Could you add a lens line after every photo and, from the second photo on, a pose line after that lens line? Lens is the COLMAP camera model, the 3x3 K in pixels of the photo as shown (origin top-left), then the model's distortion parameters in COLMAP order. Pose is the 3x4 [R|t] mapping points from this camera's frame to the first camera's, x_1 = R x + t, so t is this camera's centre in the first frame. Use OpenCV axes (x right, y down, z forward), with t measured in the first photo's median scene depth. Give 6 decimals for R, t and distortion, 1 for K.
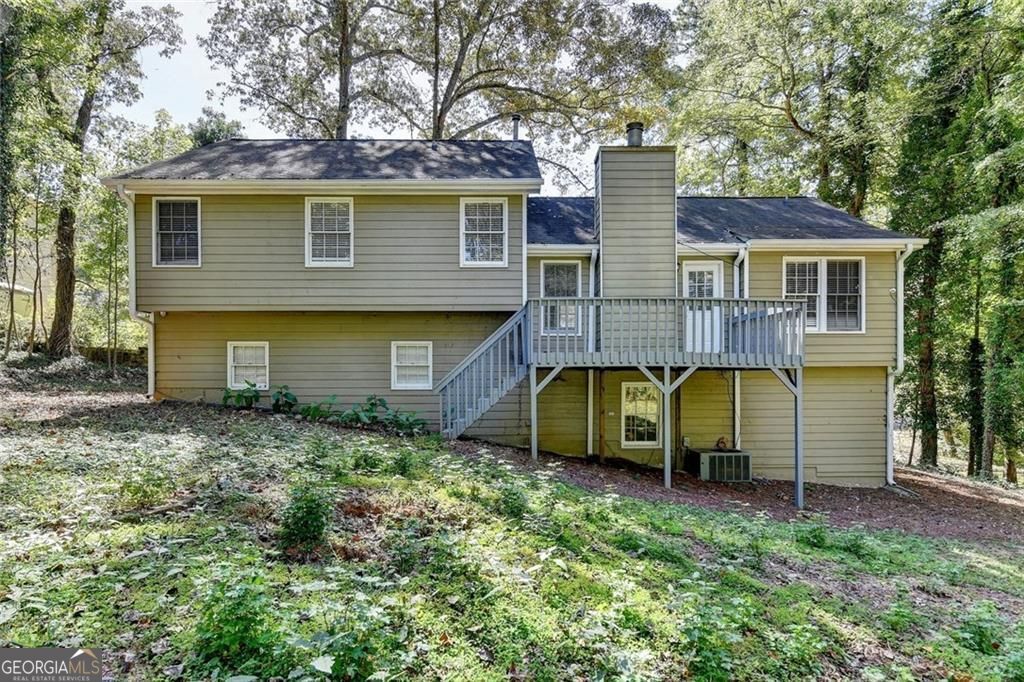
lens RADIAL K [[556.2, 0, 511.9], [0, 556.2, 360.6], [0, 0, 1]] dist [0.001507, 0.000530]
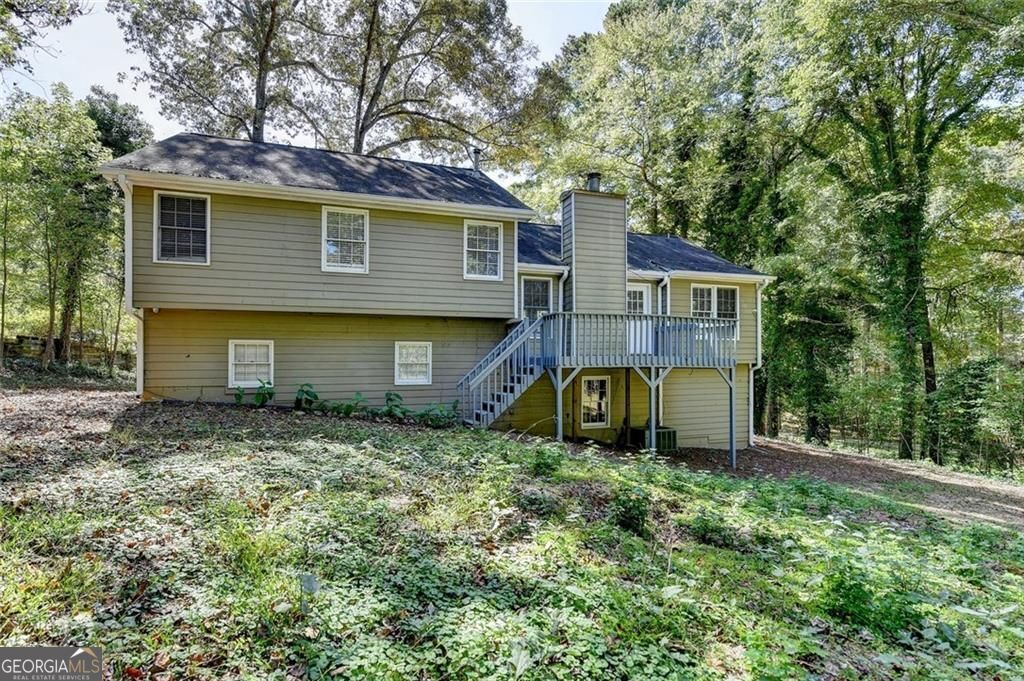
lens RADIAL K [[476.3, 0, 512.0], [0, 476.3, 340.5], [0, 0, 1]] dist [0.001323, -0.006139]
pose [[0.951978, 0.013808, 0.305856, -0.294352], [-0.009217, 0.999822, -0.016447, -0.023528], [-0.306029, 0.012838, 0.951936, 0.023670]]
